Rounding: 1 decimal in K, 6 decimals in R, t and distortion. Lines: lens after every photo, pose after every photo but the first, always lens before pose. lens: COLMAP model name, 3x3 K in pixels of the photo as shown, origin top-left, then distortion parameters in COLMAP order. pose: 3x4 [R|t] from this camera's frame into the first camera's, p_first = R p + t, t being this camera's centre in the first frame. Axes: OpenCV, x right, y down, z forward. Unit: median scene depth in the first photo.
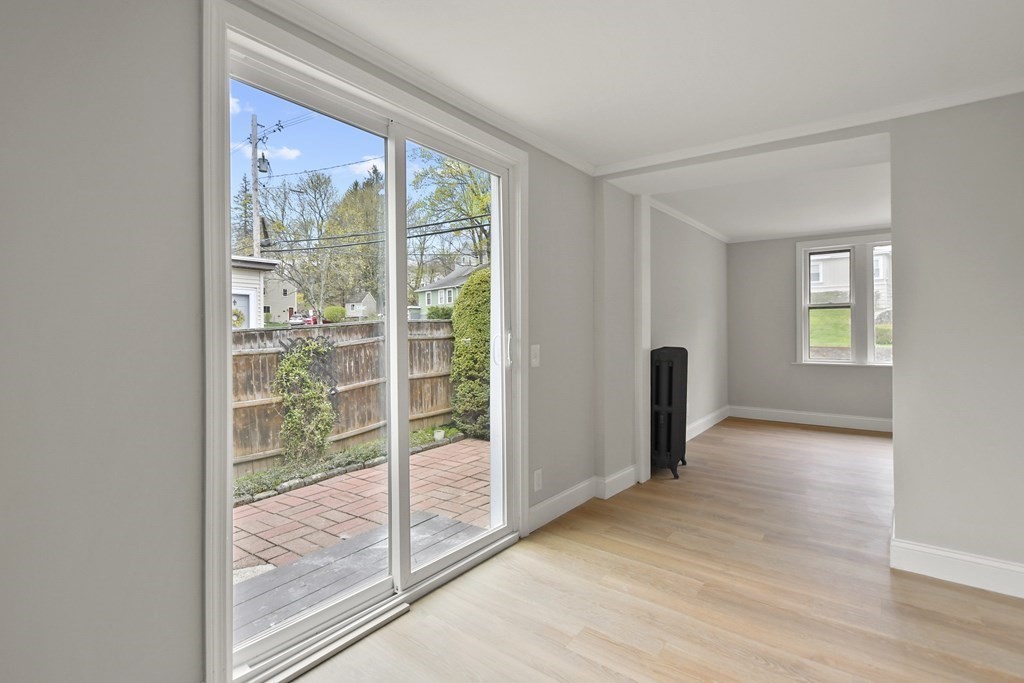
lens RADIAL K [[476.0, 0, 510.4], [0, 476.0, 337.0], [0, 0, 1]] dist [0.002217, 0.000442]
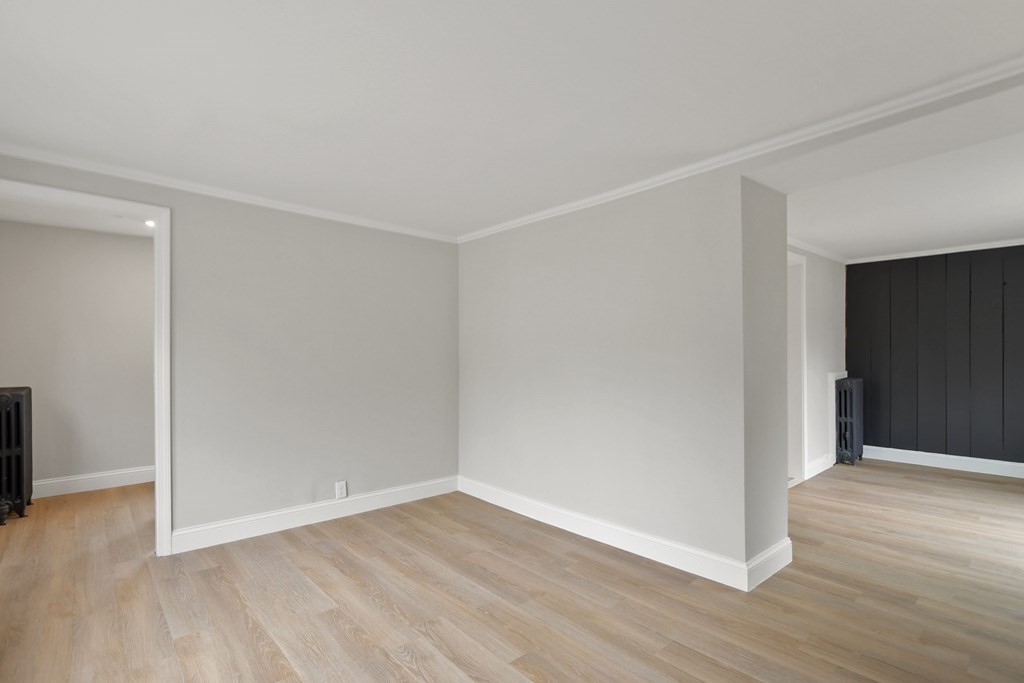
lens RADIAL K [[488.1, 0, 514.2], [0, 488.1, 351.7], [0, 0, 1]] dist [0.001216, 0.000293]
pose [[-0.984412, 0.011077, 0.175526, 1.082998], [0.009916, 0.999923, -0.007491, -0.022506], [-0.175596, -0.005634, -0.984446, 1.993903]]
